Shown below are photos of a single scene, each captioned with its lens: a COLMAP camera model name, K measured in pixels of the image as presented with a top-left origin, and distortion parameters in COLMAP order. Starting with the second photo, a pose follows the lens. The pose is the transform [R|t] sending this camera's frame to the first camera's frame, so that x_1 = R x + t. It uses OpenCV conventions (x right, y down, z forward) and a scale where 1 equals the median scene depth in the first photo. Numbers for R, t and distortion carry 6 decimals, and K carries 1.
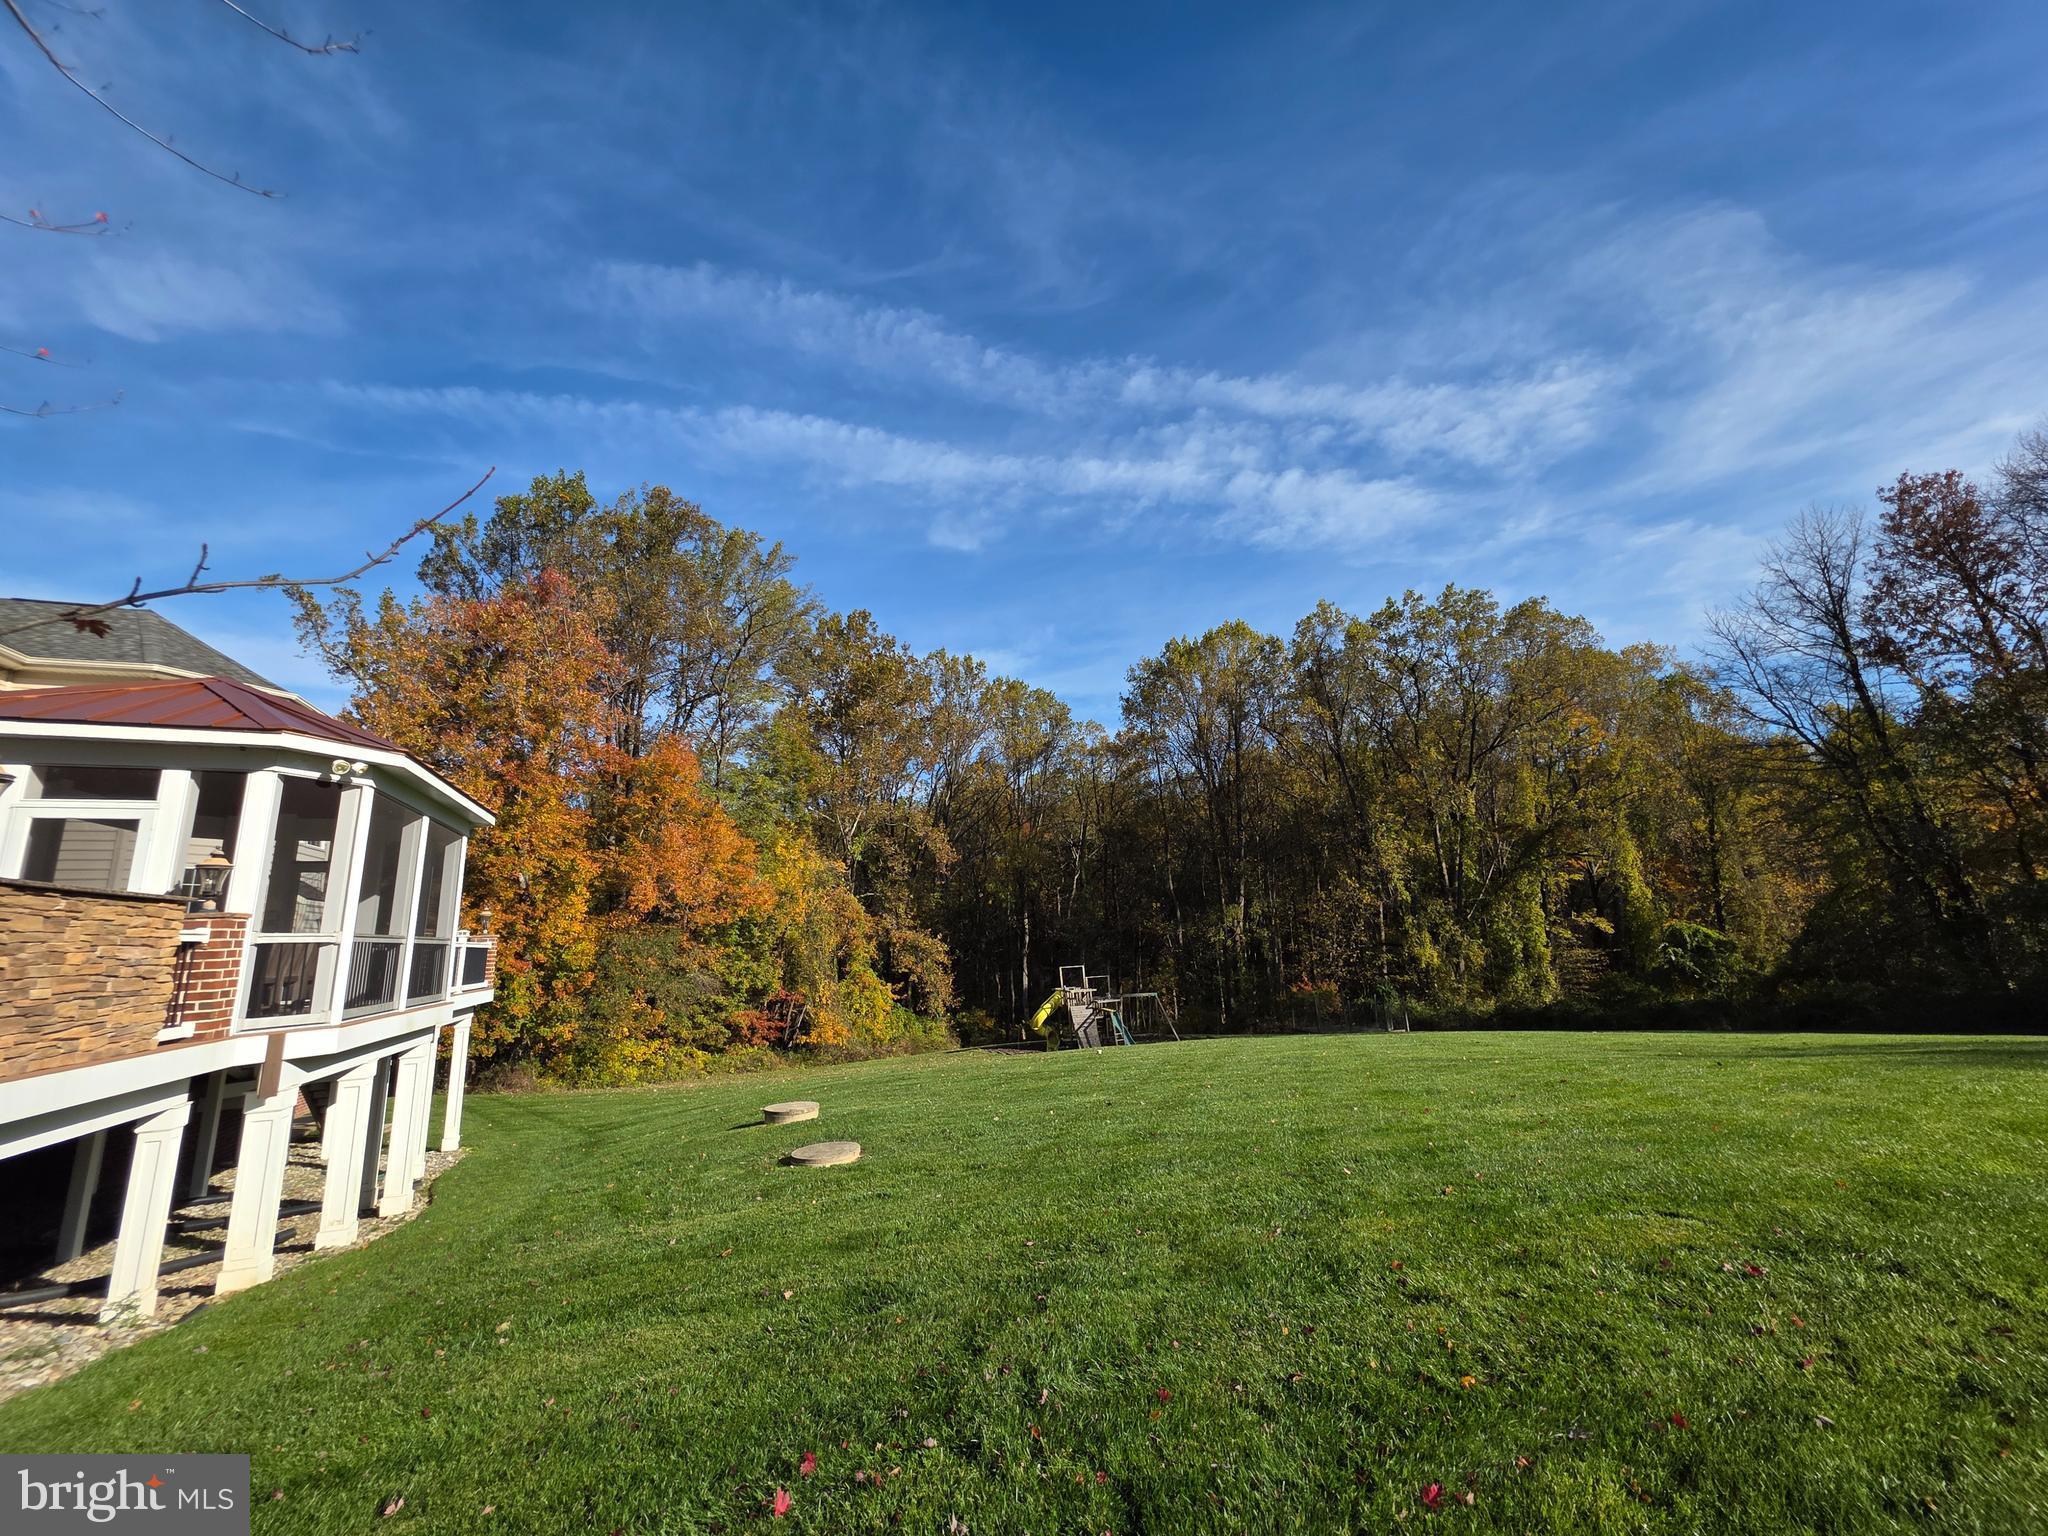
lens RADIAL K [[812.3, 0, 1024.0], [0, 812.3, 768.0], [0, 0, 1]] dist [0.004269, 0.000052]
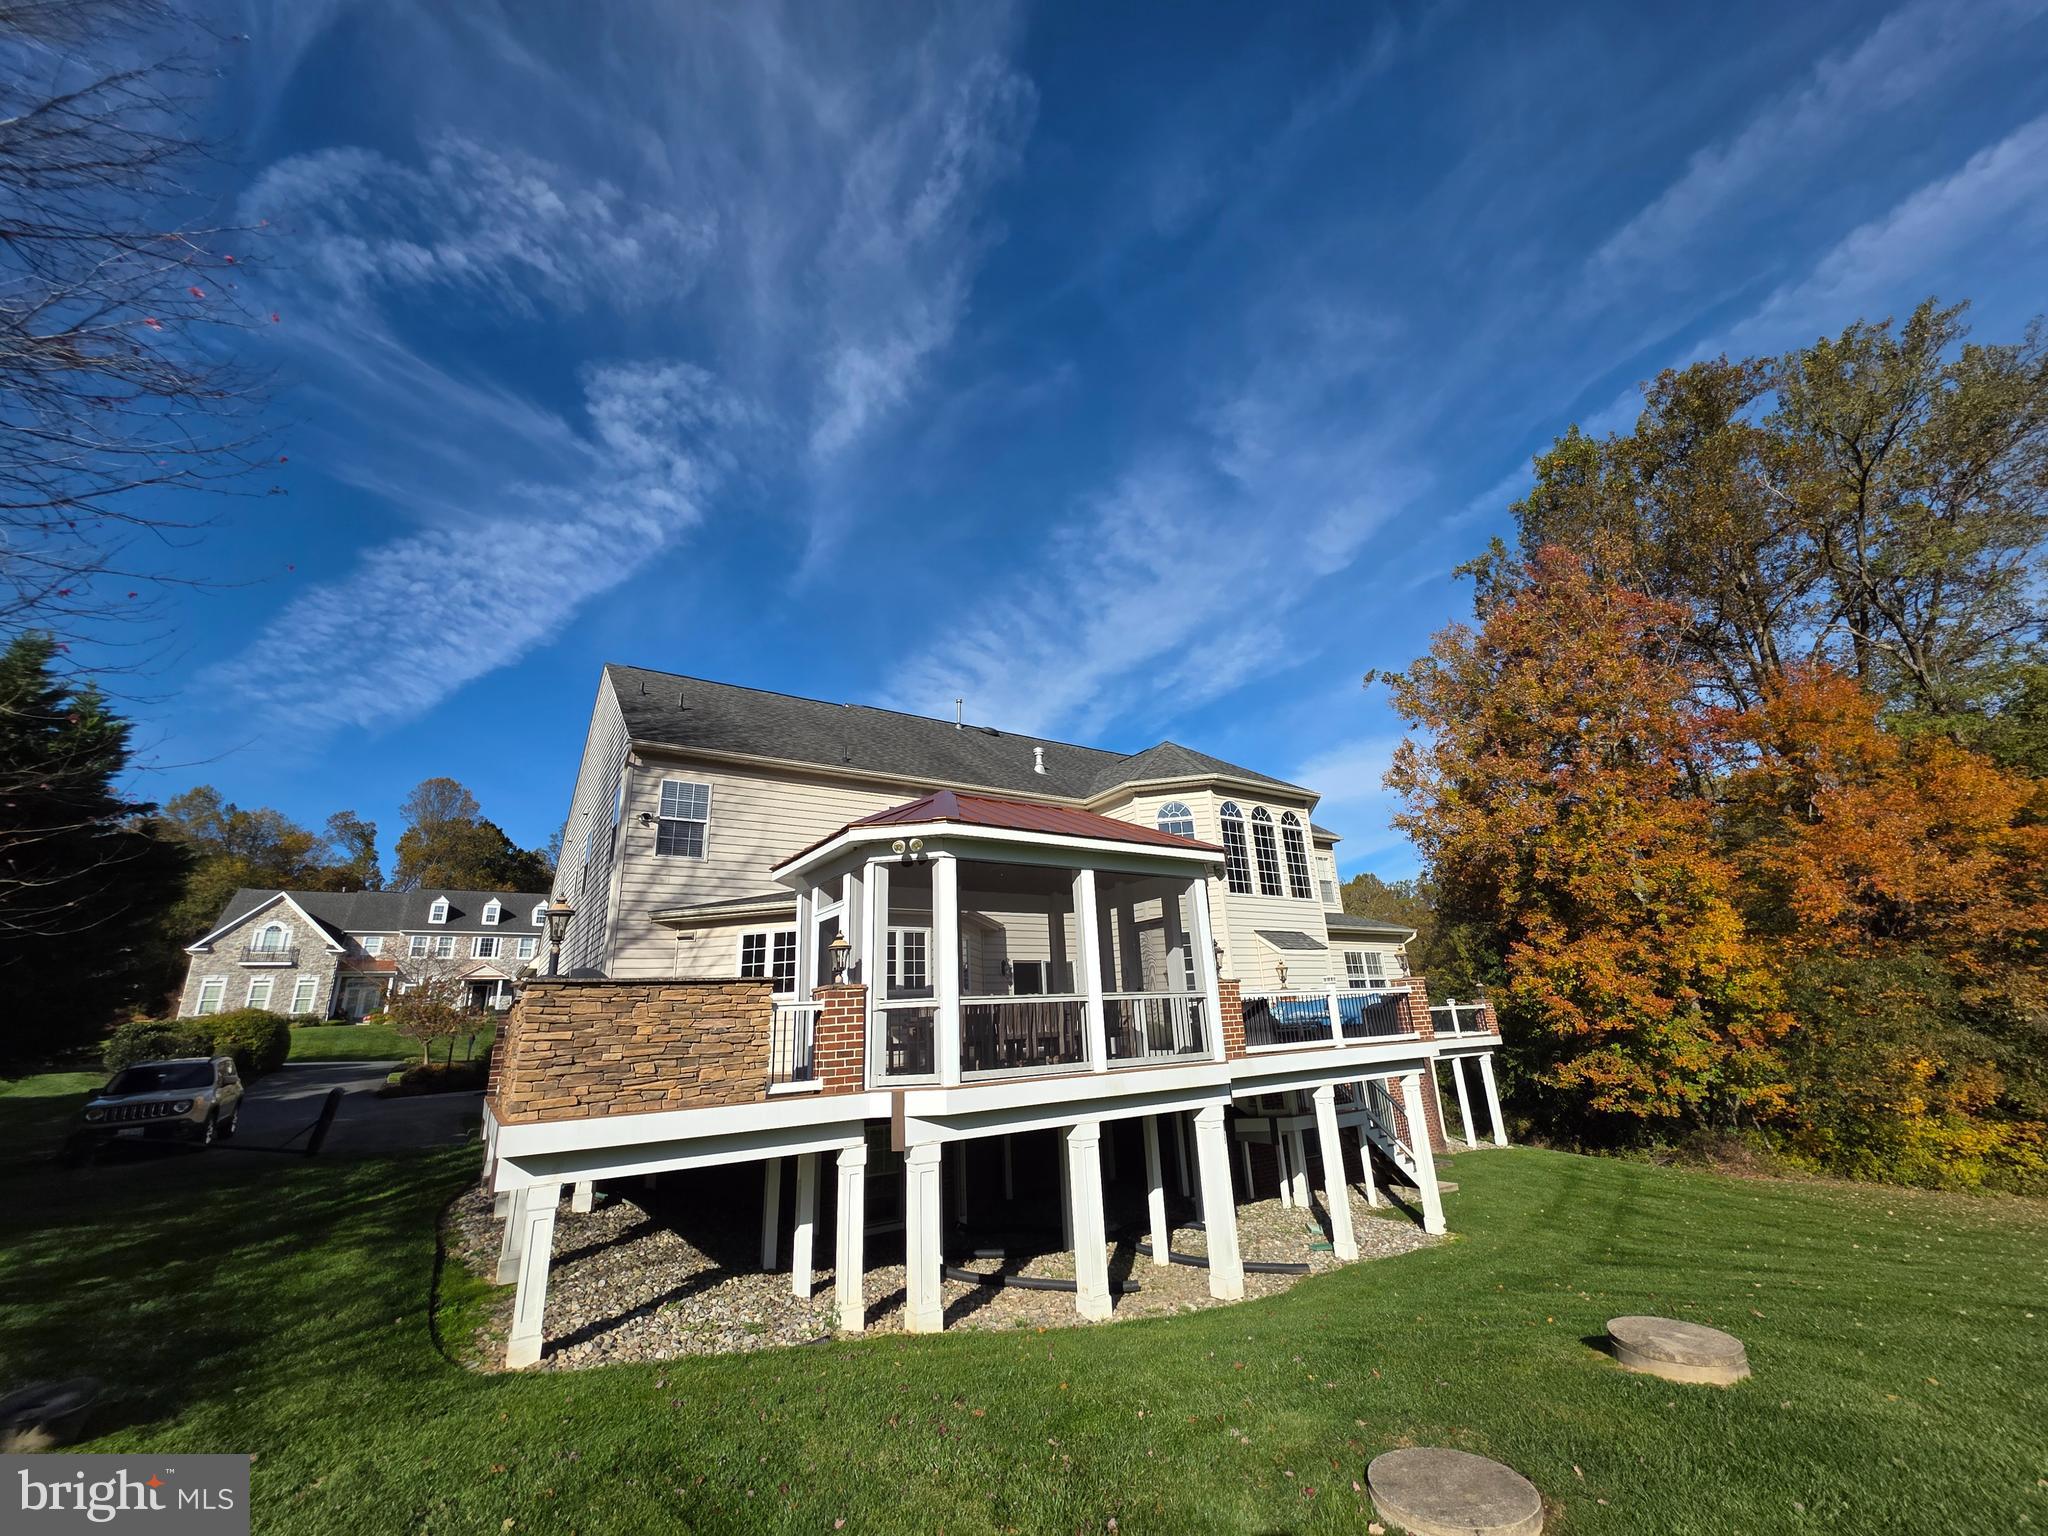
lens RADIAL K [[812.3, 0, 1024.0], [0, 812.3, 768.0], [0, 0, 1]] dist [0.004269, 0.000052]
pose [[0.213337, -0.271073, -0.938619, 0.176368], [0.239471, 0.945938, -0.218758, 0.120374], [0.947175, -0.178103, 0.266718, 0.592718]]
